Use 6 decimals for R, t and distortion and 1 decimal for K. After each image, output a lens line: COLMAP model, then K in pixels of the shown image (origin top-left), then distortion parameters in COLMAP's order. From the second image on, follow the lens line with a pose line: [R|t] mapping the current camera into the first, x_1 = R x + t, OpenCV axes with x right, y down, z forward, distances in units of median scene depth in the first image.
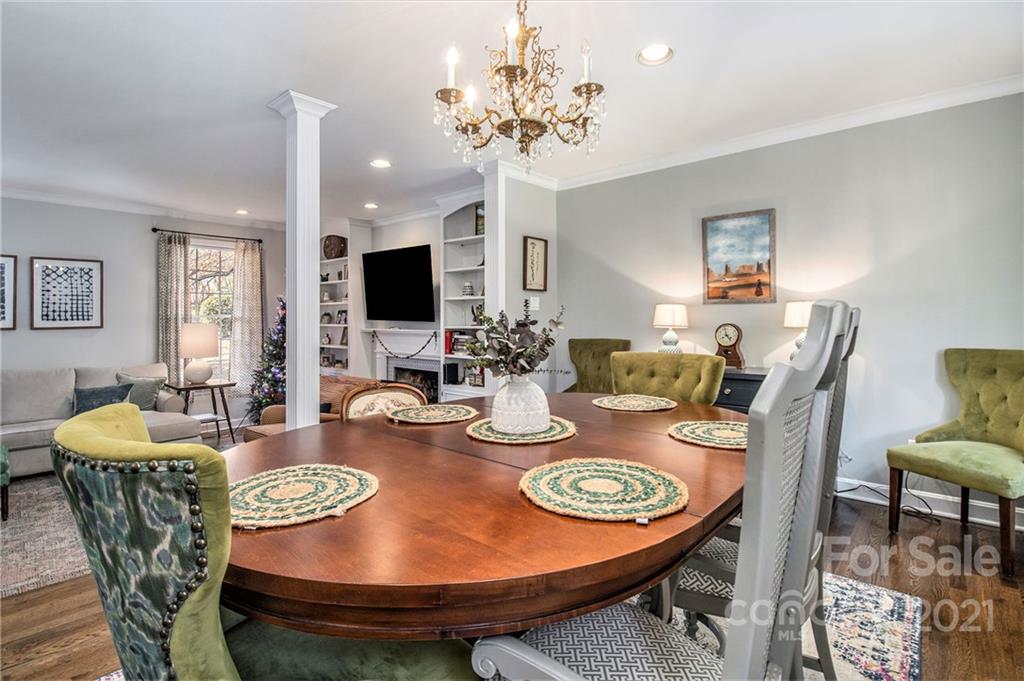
lens RADIAL K [[486.8, 0, 507.9], [0, 486.8, 333.0], [0, 0, 1]] dist [0.002504, -0.000843]
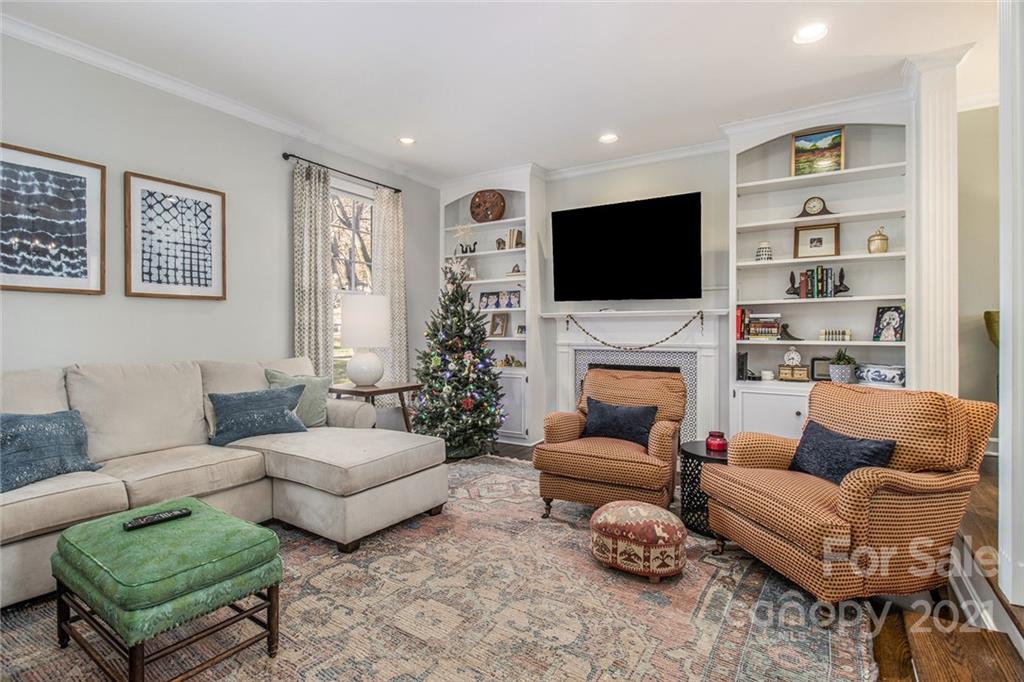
lens RADIAL K [[486.8, 0, 517.0], [0, 486.8, 346.1], [0, 0, 1]] dist [0.002504, -0.000843]
pose [[0.988469, -0.003377, 0.151387, -0.568312], [0.003136, 0.999993, 0.001830, 0.050898], [-0.151392, -0.001335, 0.988473, 0.328488]]
